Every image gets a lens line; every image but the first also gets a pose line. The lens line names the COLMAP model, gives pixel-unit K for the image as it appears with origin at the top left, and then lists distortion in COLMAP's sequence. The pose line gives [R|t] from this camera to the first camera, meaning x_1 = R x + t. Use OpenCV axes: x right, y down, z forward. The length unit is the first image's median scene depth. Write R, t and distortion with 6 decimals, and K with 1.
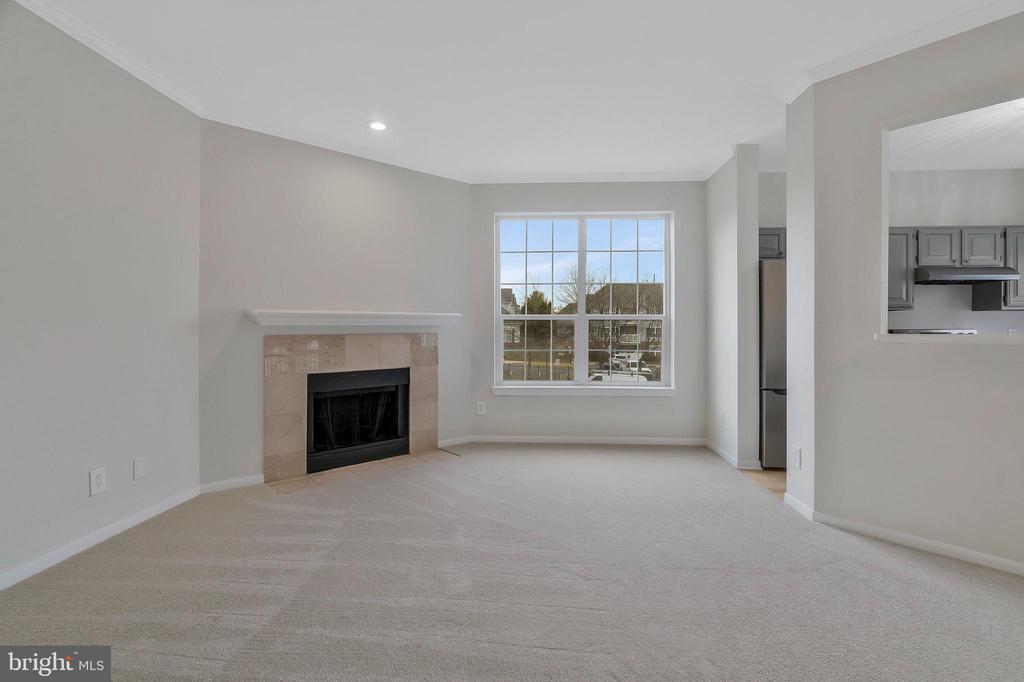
lens RADIAL K [[469.5, 0, 515.7], [0, 469.5, 337.2], [0, 0, 1]] dist [-0.003593, 0.000809]
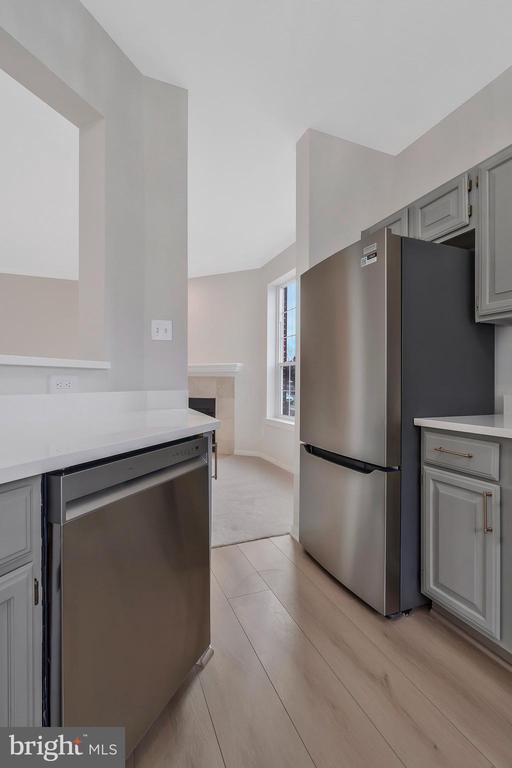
lens RADIAL K [[352.1, 0, 253.6], [0, 352.1, 381.6], [0, 0, 1]] dist [-0.003593, 0.000809]
pose [[0.420345, -0.001923, -0.907362, 0.910391], [-0.019101, 0.999757, -0.010967, 0.018632], [0.907163, 0.021941, 0.420206, 0.612991]]
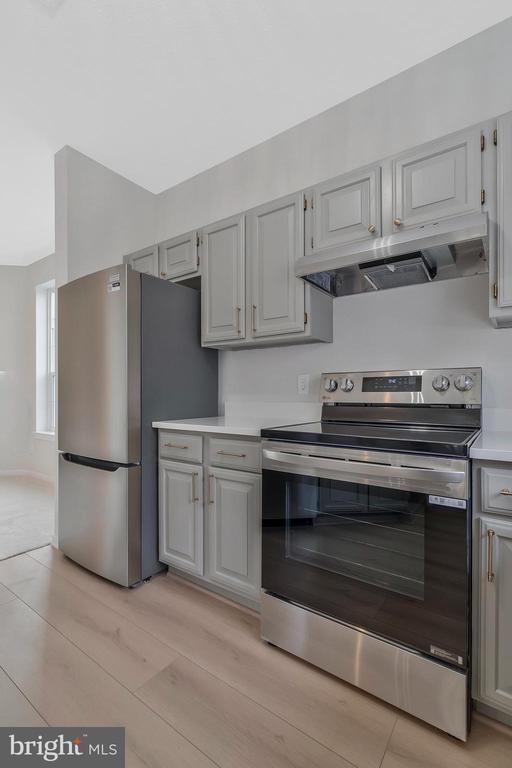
lens RADIAL K [[355.1, 0, 254.4], [0, 355.1, 395.7], [0, 0, 1]] dist [-0.002222, -0.000170]
pose [[0.833818, 0.002879, -0.552033, 1.013390], [-0.008752, 0.999930, -0.008004, 0.018298], [0.551971, 0.011505, 0.833784, 0.610311]]
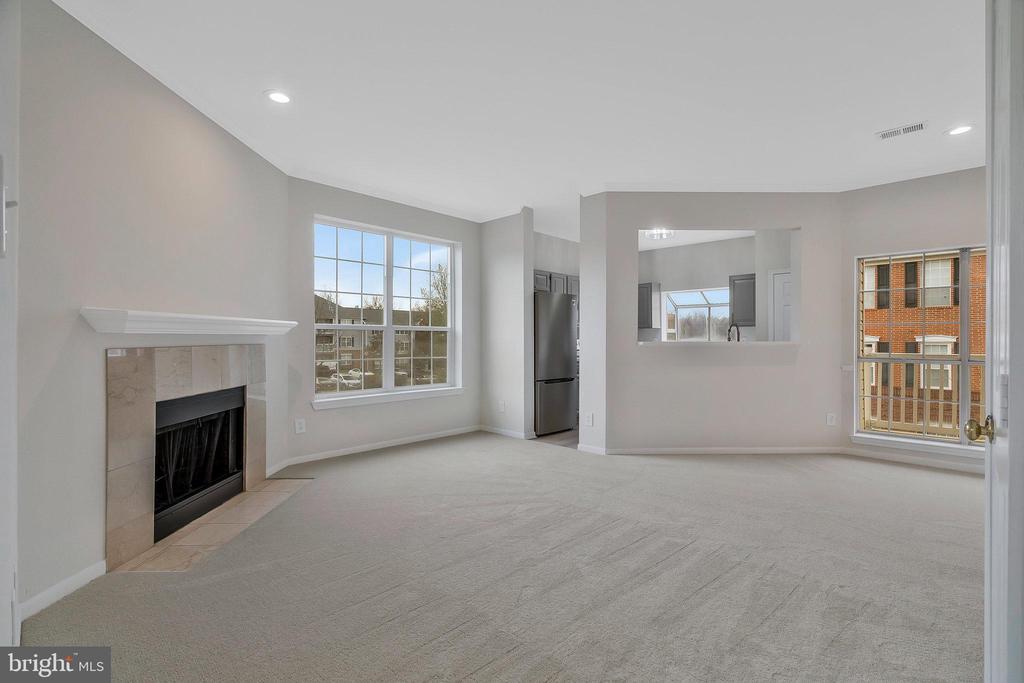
lens RADIAL K [[469.5, 0, 515.7], [0, 469.5, 337.7], [0, 0, 1]] dist [-0.003593, 0.000809]
pose [[0.647720, 0.001839, 0.761877, -0.543323], [0.013817, 0.999804, -0.014160, -0.001071], [-0.761754, 0.019699, 0.647567, 0.106812]]
